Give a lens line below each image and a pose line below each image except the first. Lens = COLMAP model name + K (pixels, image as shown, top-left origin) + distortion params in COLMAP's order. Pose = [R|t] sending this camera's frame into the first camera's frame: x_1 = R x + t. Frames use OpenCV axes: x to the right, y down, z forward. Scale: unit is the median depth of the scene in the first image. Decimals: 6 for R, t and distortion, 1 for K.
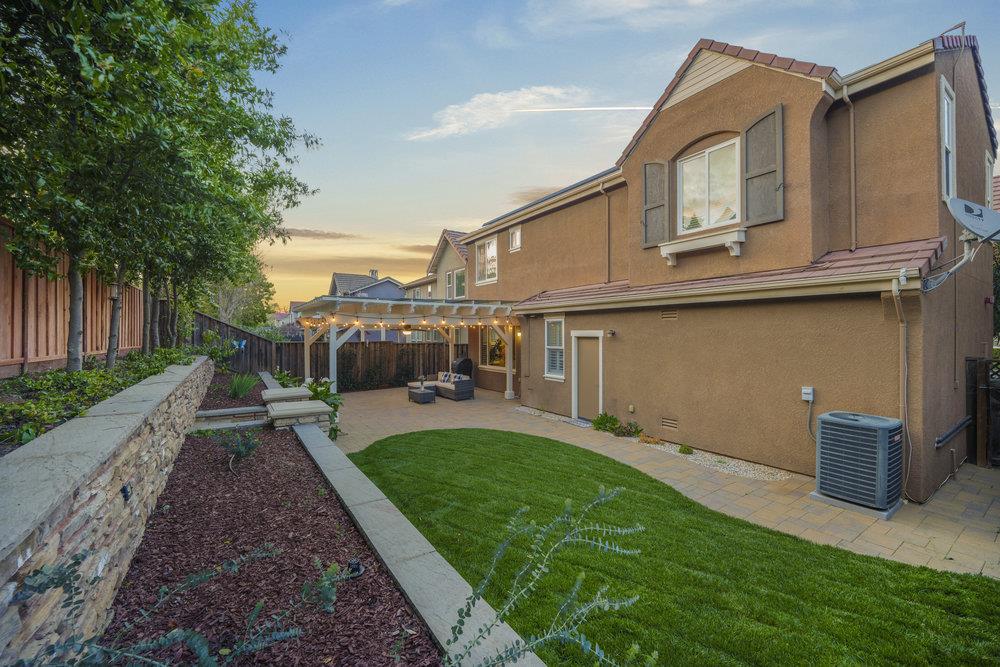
lens RADIAL K [[404.5, 0, 501.2], [0, 404.5, 330.4], [0, 0, 1]] dist [-0.000636, -0.000037]
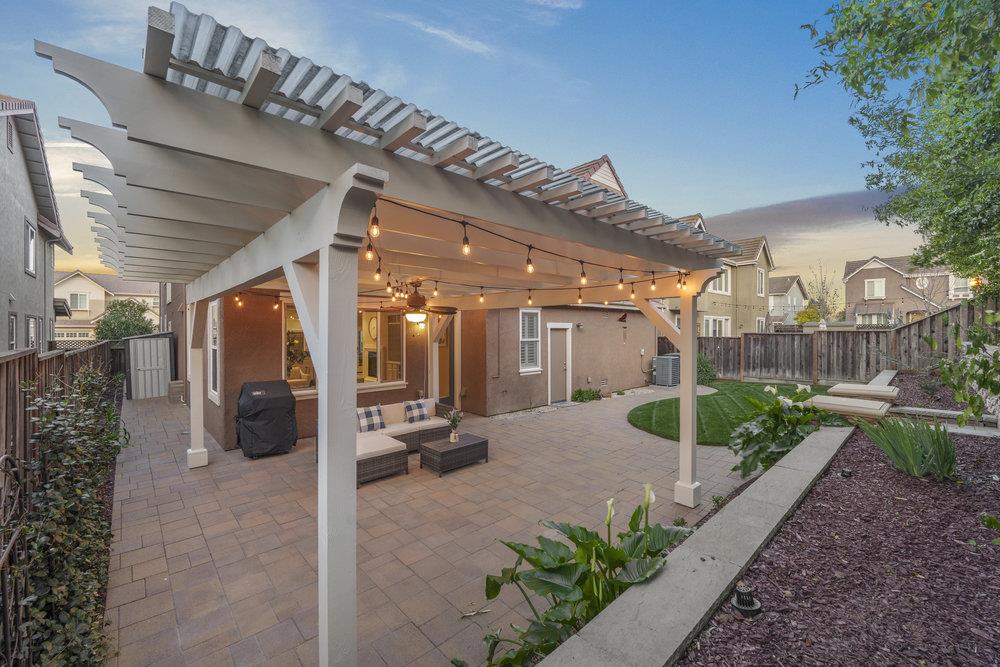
lens RADIAL K [[404.5, 0, 501.2], [0, 404.5, 330.4], [0, 0, 1]] dist [-0.000636, -0.000037]
pose [[-0.167485, 0.001540, 0.985873, -0.852994], [-0.007147, 0.999971, -0.002777, 0.025038], [-0.985849, -0.007511, -0.167469, 1.306534]]
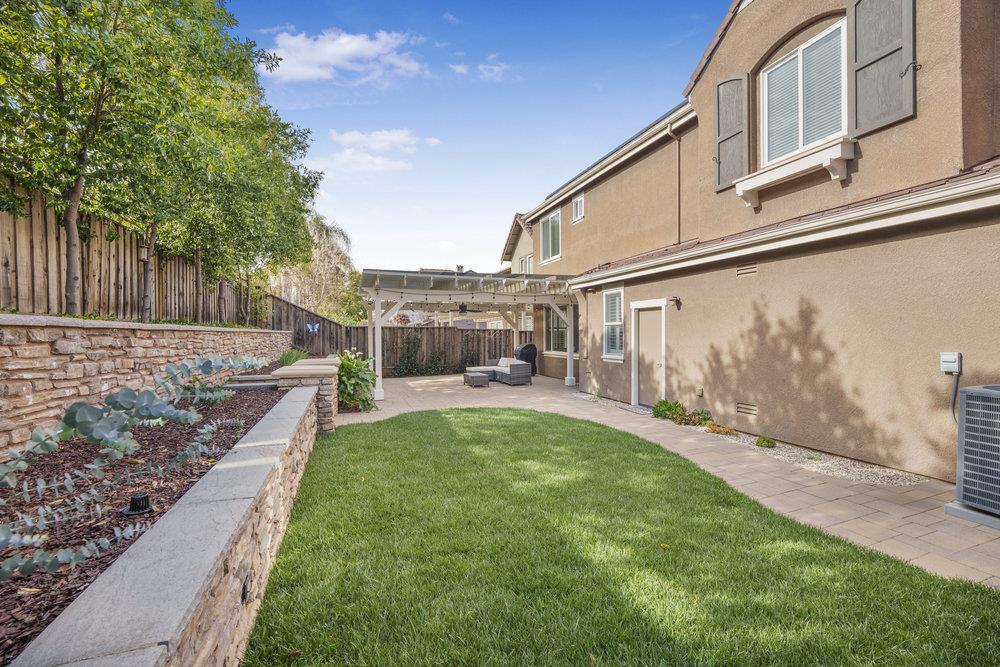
lens RADIAL K [[413.7, 0, 500.0], [0, 413.7, 333.5], [0, 0, 1]] dist [-0.001619, -0.000470]
pose [[0.972209, -0.001273, -0.234112, 0.110422], [0.003172, 0.999965, 0.007738, 0.059521], [0.234094, -0.008266, 0.972179, 0.090626]]
